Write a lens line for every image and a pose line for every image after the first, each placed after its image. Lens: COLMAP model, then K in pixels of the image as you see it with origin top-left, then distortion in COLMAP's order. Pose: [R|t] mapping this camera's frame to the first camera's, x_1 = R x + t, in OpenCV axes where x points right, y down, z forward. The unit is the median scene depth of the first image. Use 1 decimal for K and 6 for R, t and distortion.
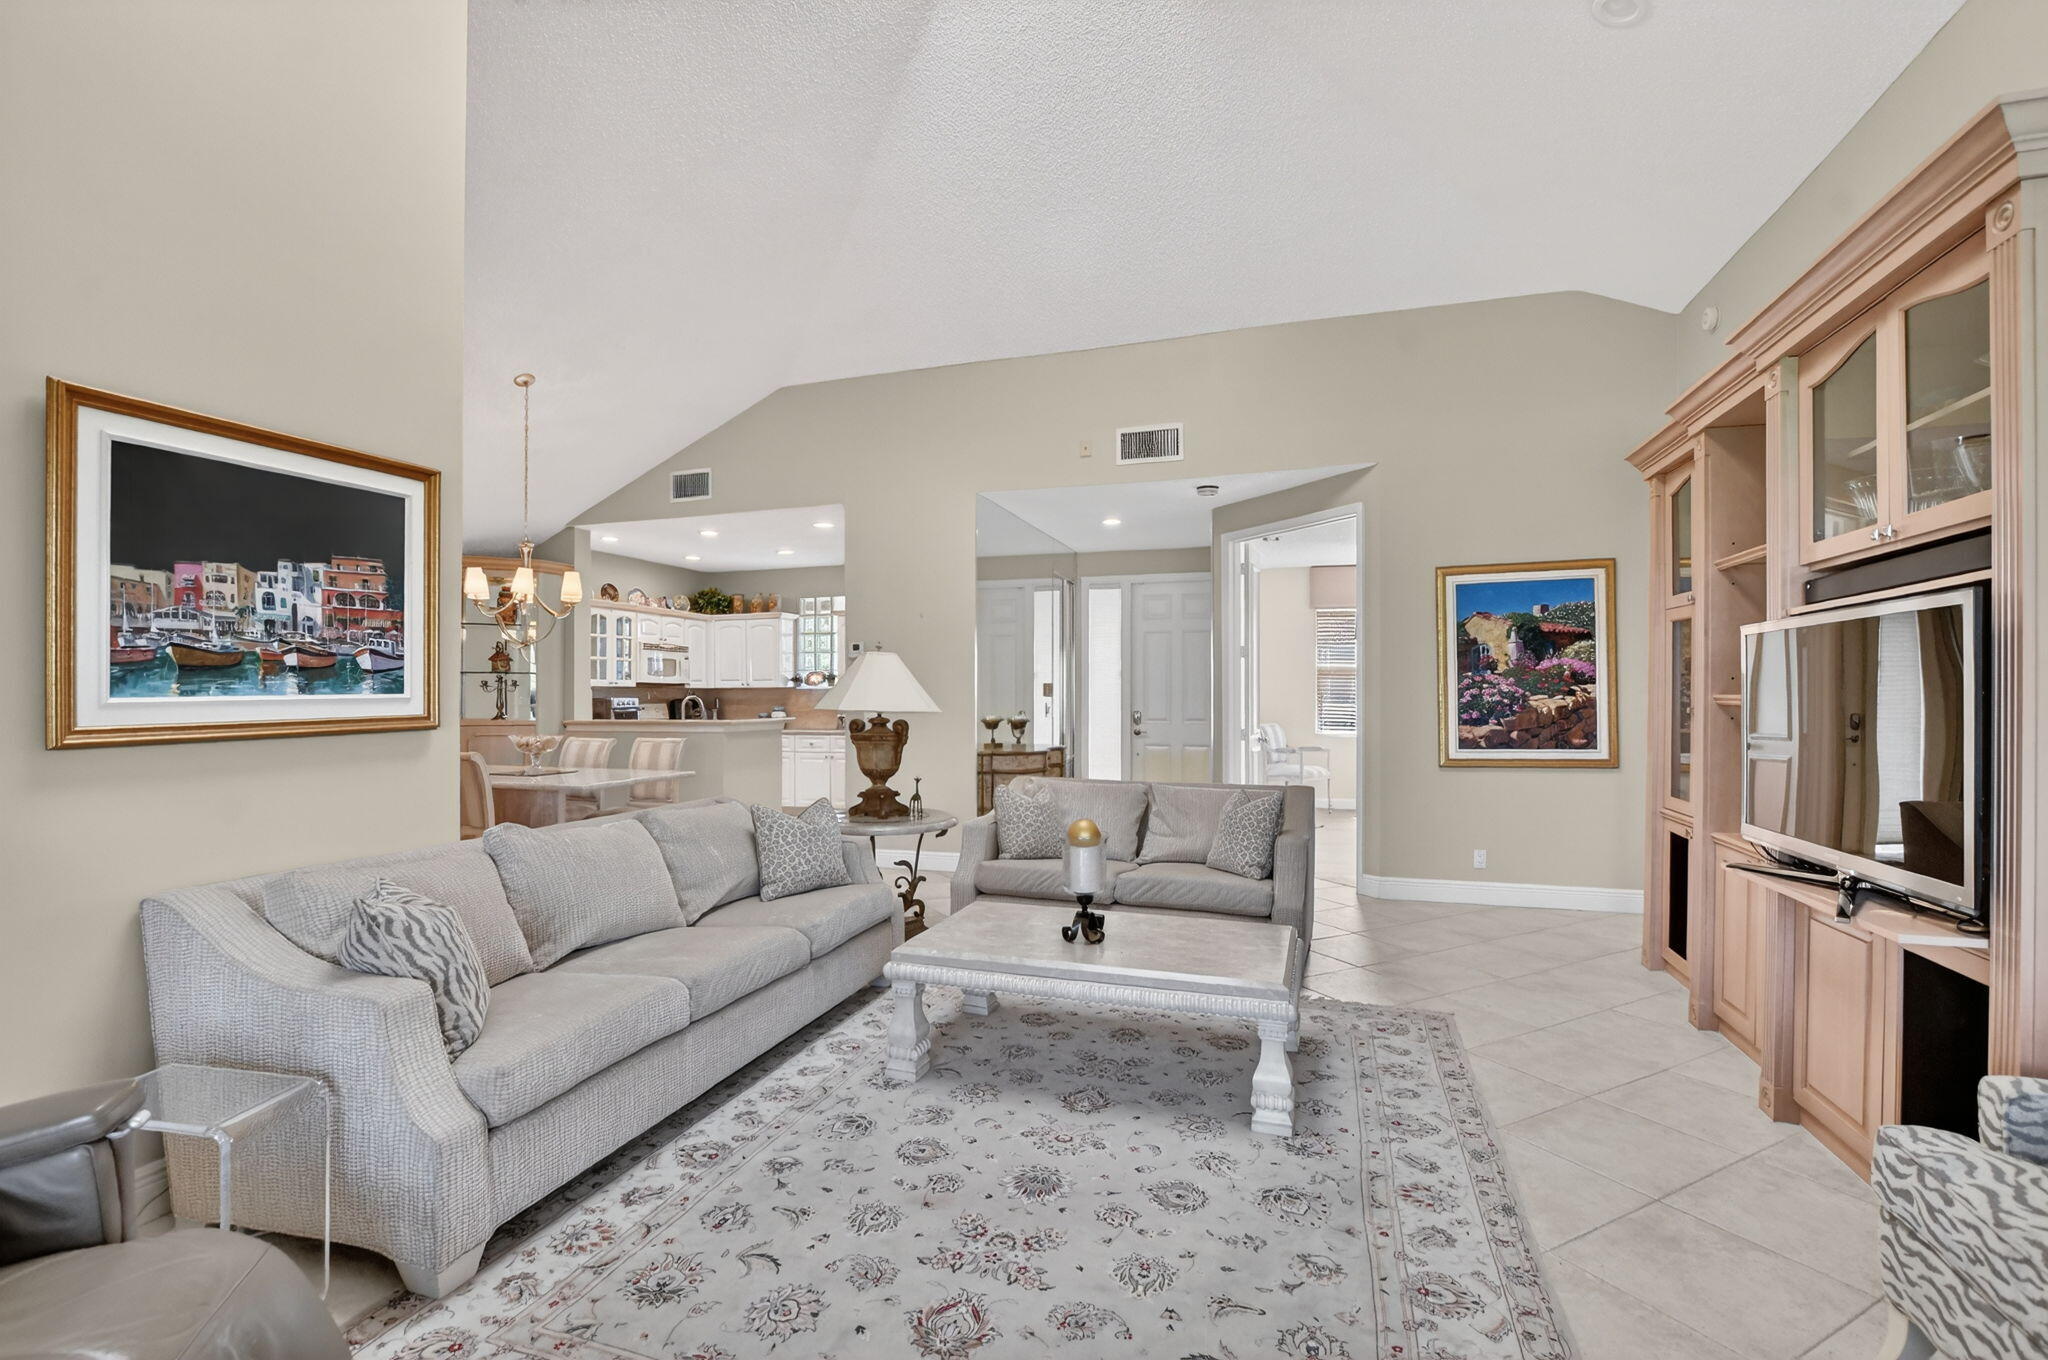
lens RADIAL K [[927.4, 0, 1014.0], [0, 927.4, 692.6], [0, 0, 1]] dist [-0.014694, 0.000097]
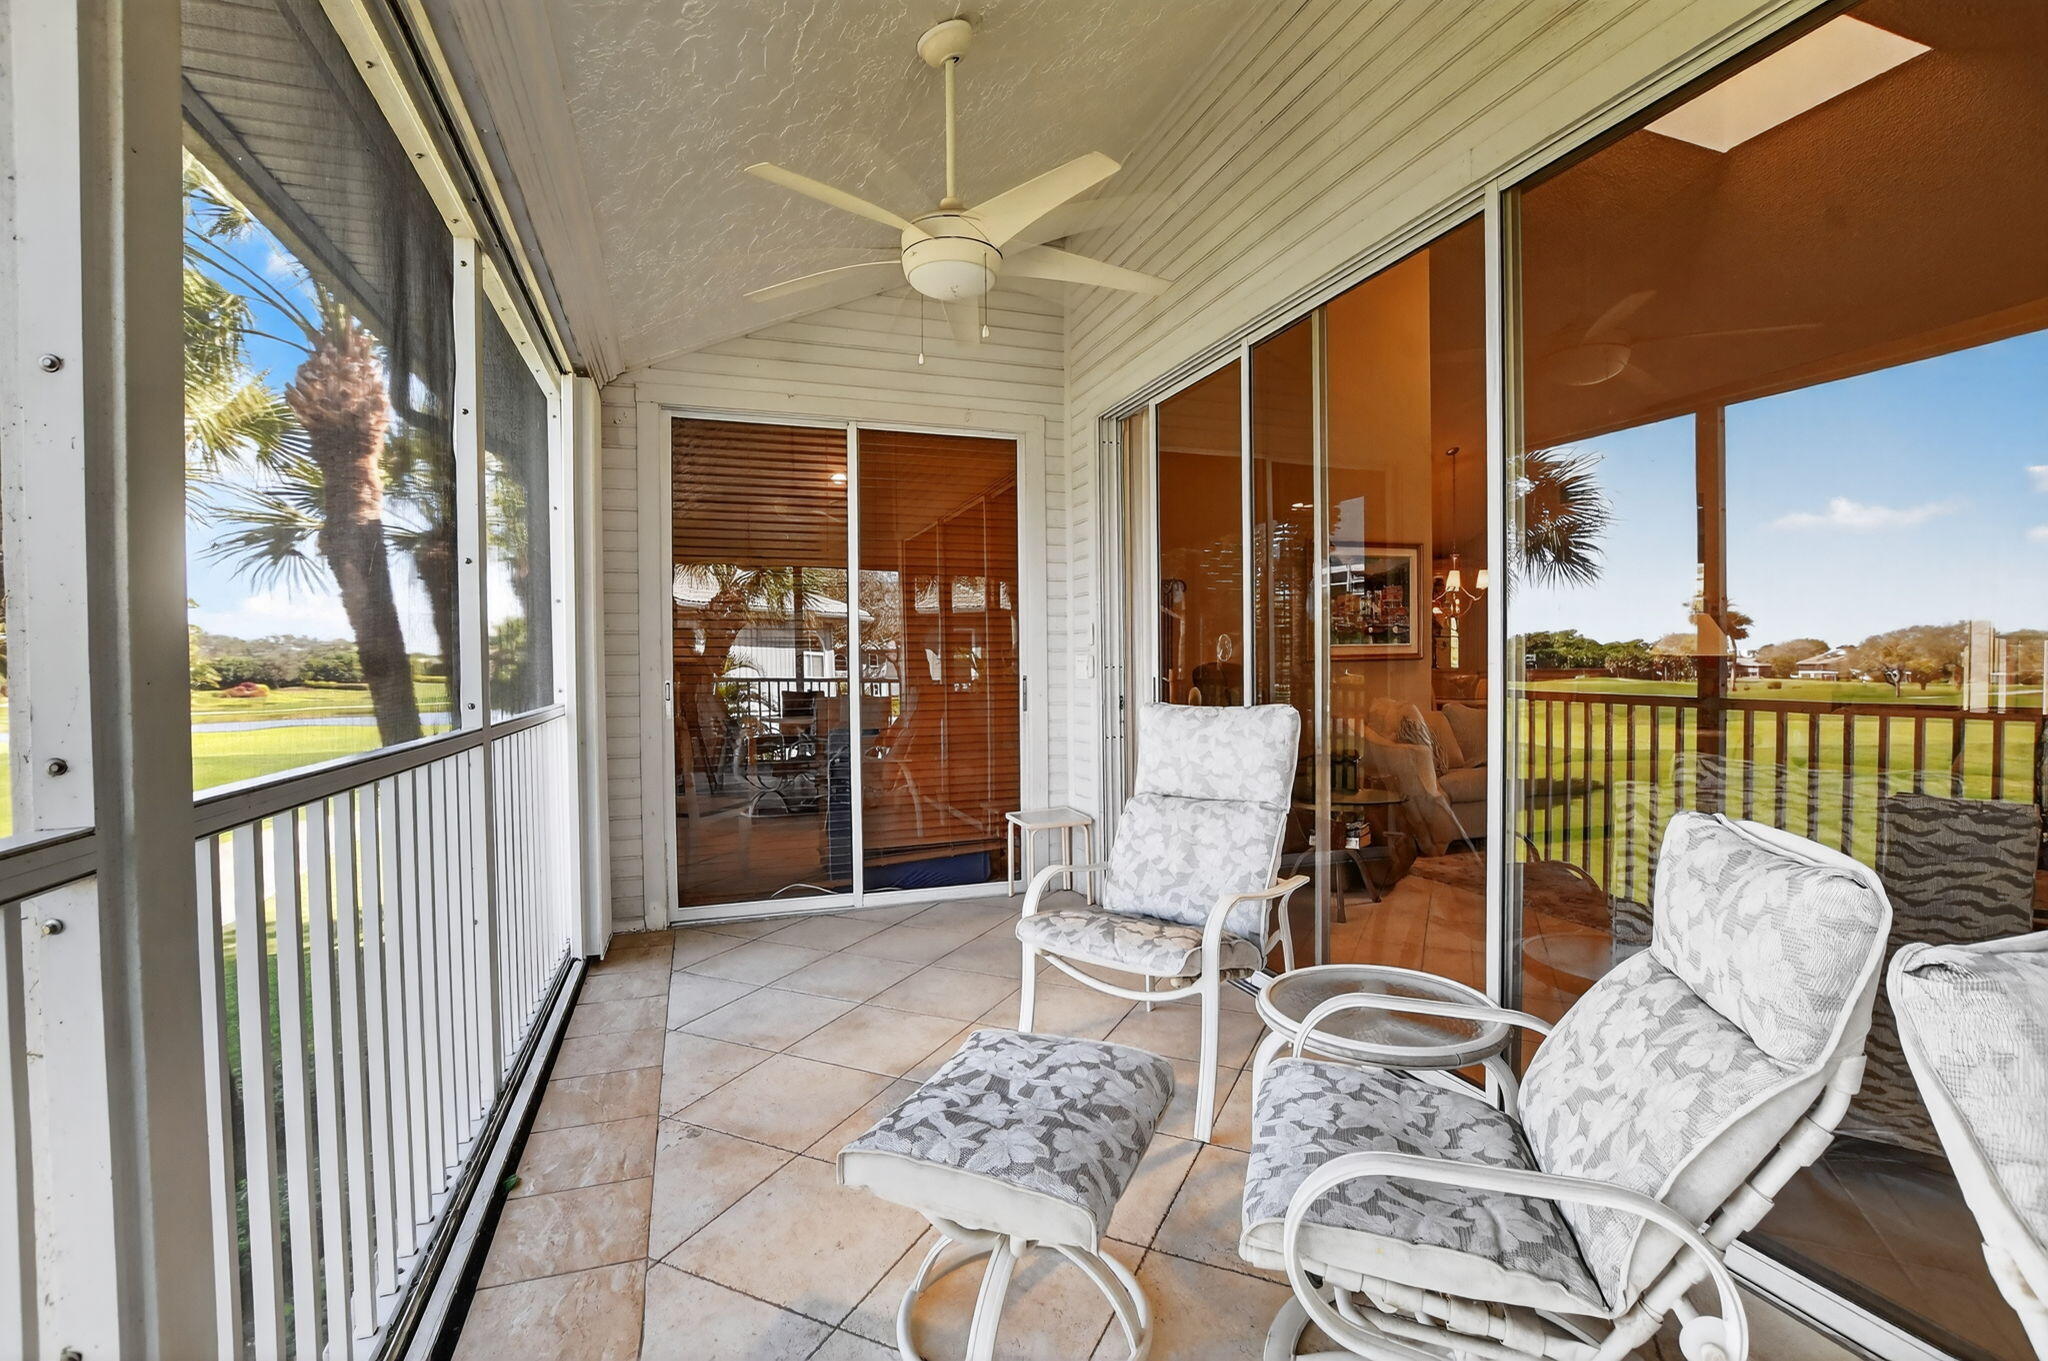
lens RADIAL K [[927.4, 0, 1025.1], [0, 927.4, 685.9], [0, 0, 1]] dist [-0.014694, 0.000097]
pose [[0.613812, 0.008789, -0.789403, 0.421855], [0.009409, 0.999786, 0.018448, 0.040646], [0.789396, -0.018751, 0.613598, -0.866247]]
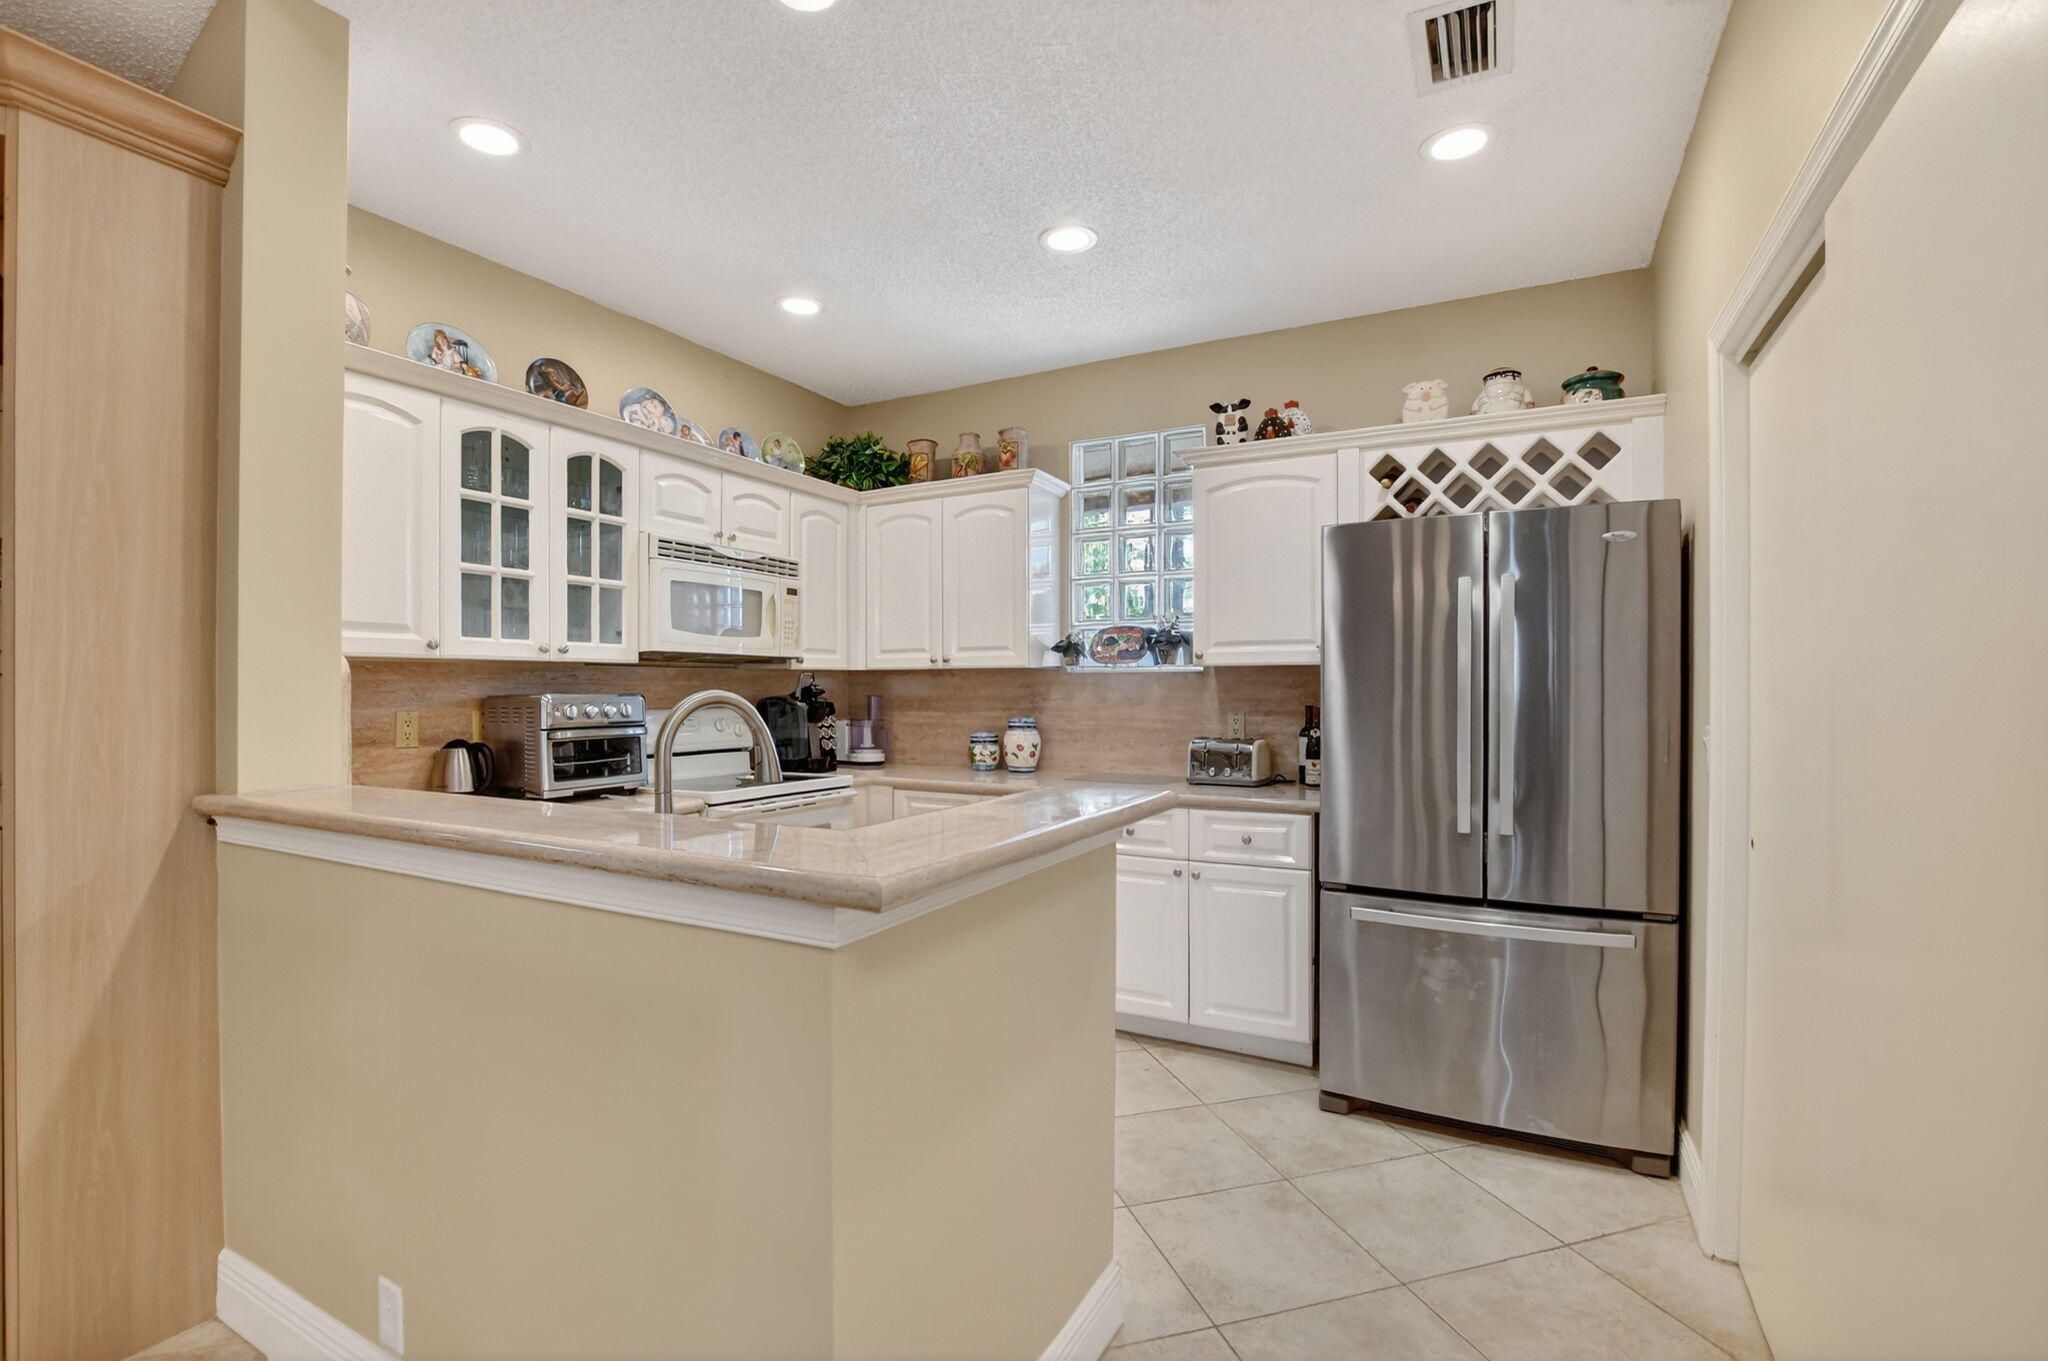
lens RADIAL K [[927.4, 0, 1017.6], [0, 927.4, 682.1], [0, 0, 1]] dist [-0.014694, 0.000097]
pose [[0.983892, 0.001799, -0.178754, -0.206211], [-0.001784, 0.999998, 0.000242, 0.000340], [0.178754, 0.000080, 0.983894, 0.682014]]
